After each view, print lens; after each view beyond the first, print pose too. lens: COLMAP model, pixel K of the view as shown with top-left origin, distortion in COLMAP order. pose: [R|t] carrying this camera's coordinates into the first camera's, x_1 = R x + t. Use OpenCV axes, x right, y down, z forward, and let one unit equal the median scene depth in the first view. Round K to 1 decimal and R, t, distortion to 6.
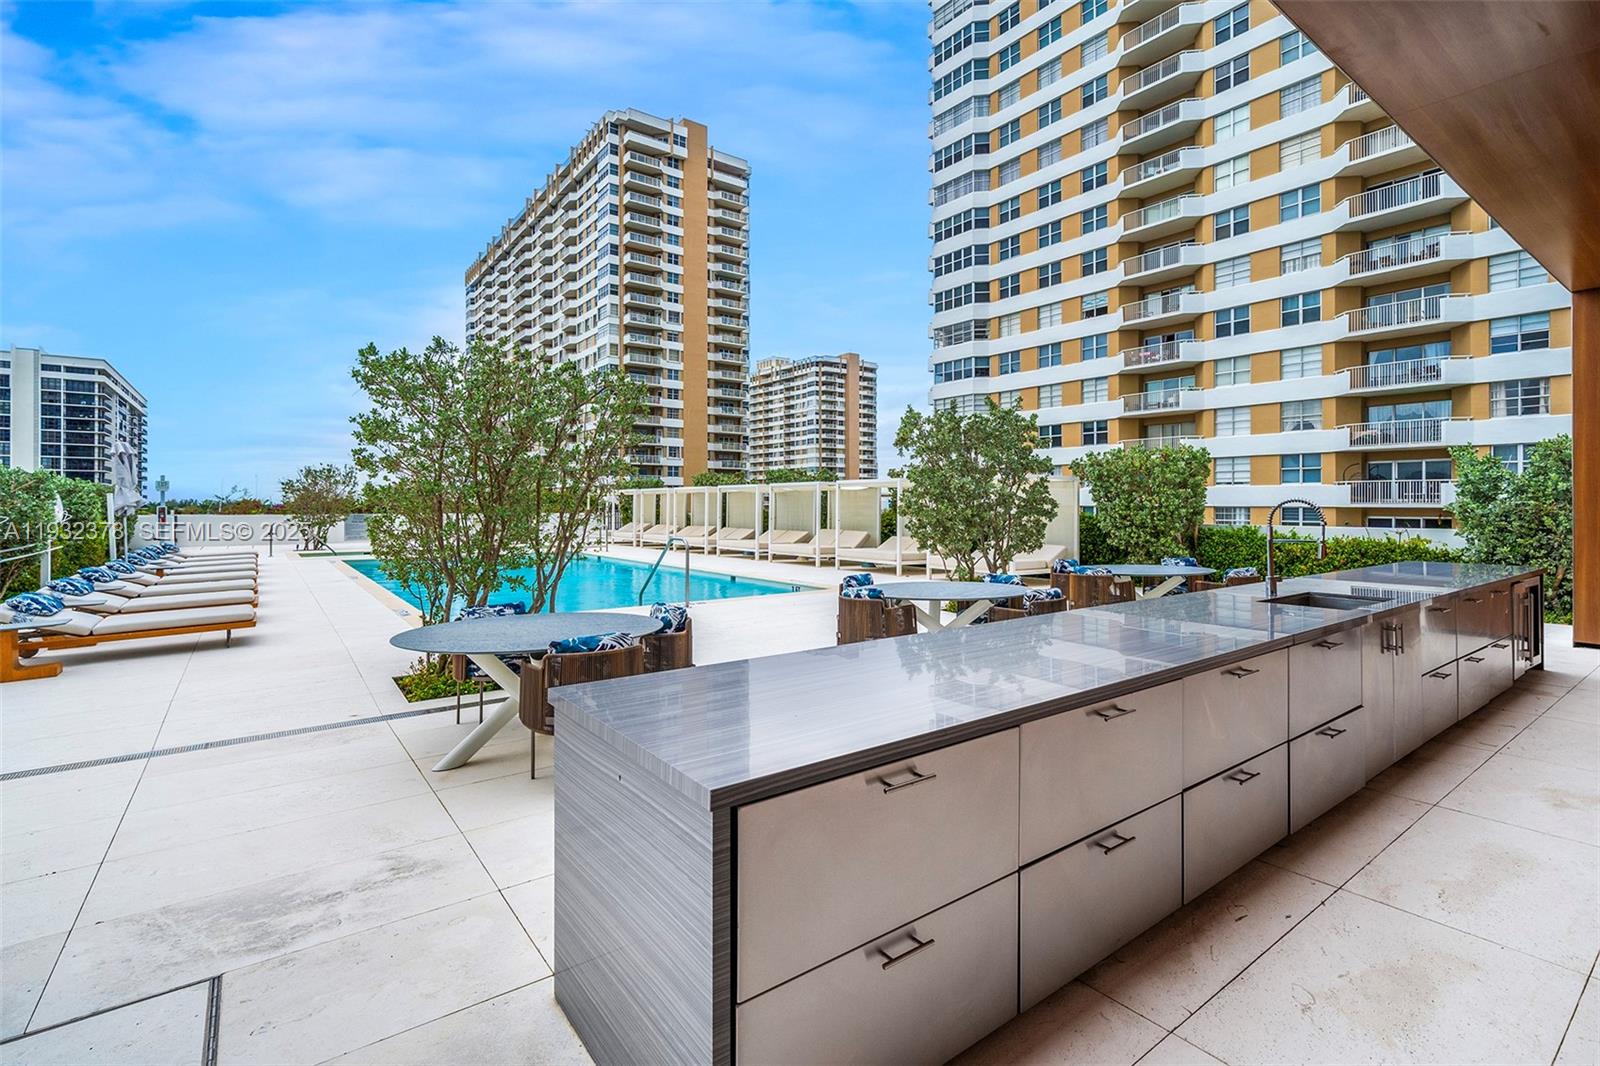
lens RADIAL K [[740.9, 0, 794.0], [0, 740.9, 504.8], [0, 0, 1]] dist [-0.000766, -0.000068]
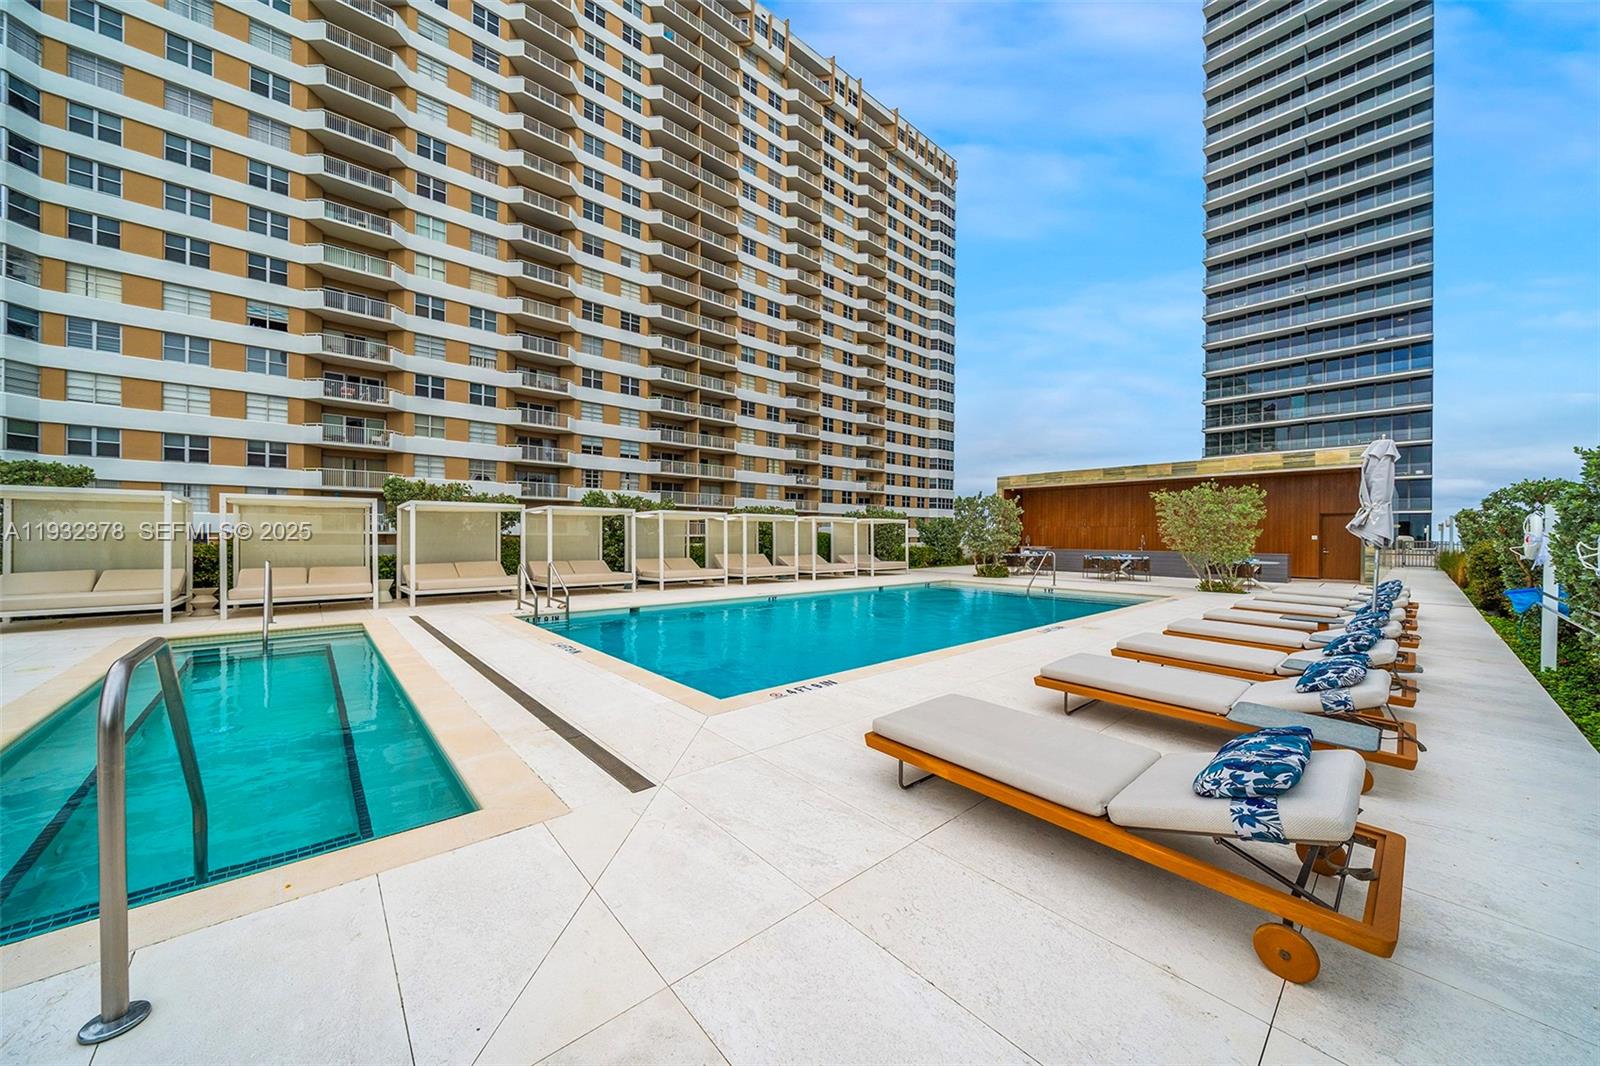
lens RADIAL K [[553.8, 0, 800.0], [0, 553.8, 533.0], [0, 0, 1]] dist [-0.000106, -0.000048]
pose [[-0.088069, 0.007836, 0.996084, -0.376471], [-0.004126, 0.999958, -0.008231, 0.003936], [-0.996106, -0.004835, -0.088033, 0.445817]]
